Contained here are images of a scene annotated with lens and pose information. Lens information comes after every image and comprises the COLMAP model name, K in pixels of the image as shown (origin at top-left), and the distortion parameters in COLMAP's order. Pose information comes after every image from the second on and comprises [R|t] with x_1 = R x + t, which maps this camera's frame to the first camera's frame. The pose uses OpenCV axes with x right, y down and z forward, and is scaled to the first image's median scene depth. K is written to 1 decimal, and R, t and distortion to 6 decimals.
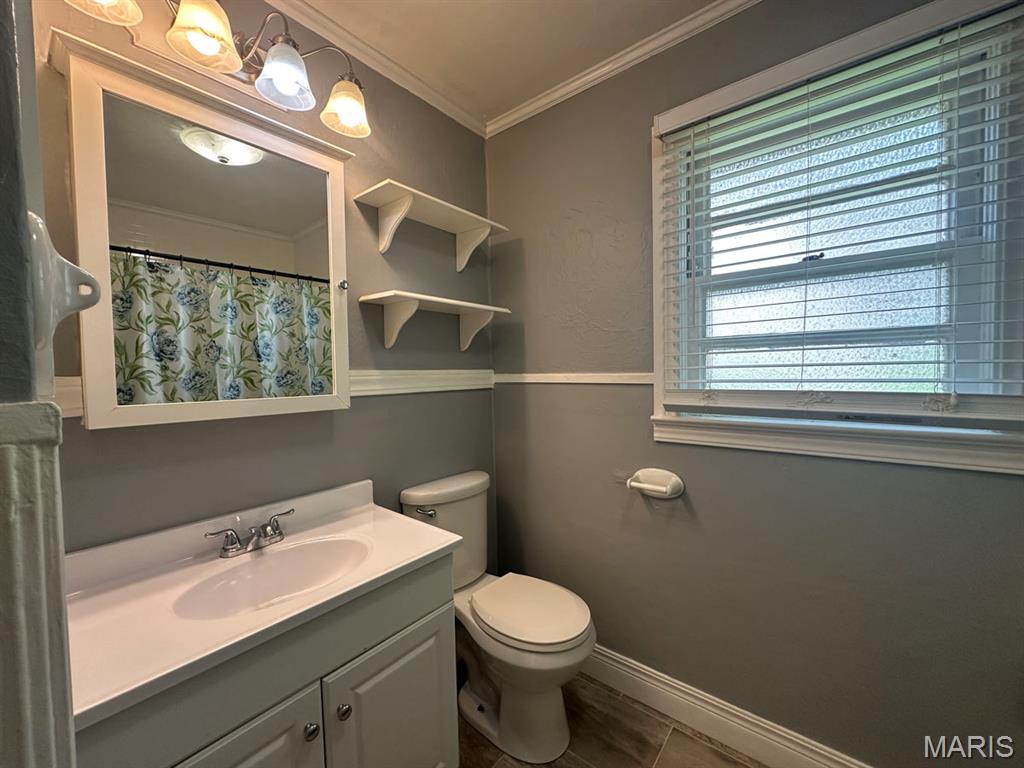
lens RADIAL K [[411.7, 0, 510.5], [0, 411.7, 385.0], [0, 0, 1]] dist [-0.002550, 0.000176]
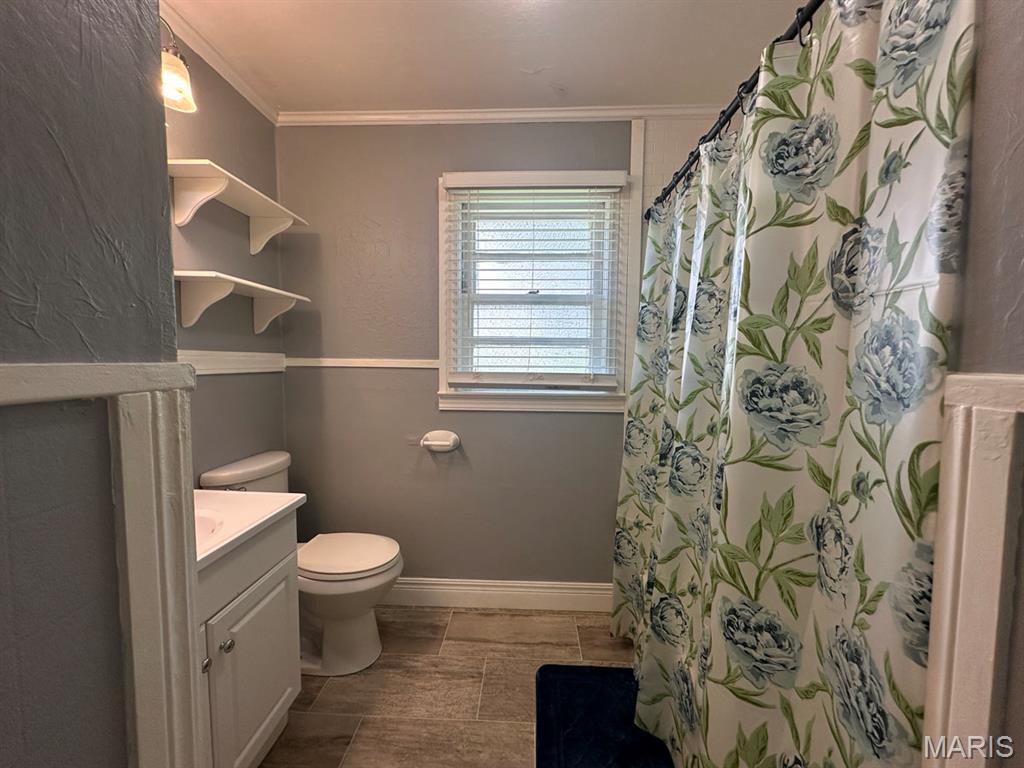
lens RADIAL K [[409.3, 0, 517.2], [0, 409.3, 386.6], [0, 0, 1]] dist [-0.000884, -0.000147]
pose [[0.794947, -0.014095, 0.606514, -0.278857], [-0.003182, 0.999619, 0.027402, 0.021908], [-0.606670, -0.023713, 0.794600, -0.241008]]
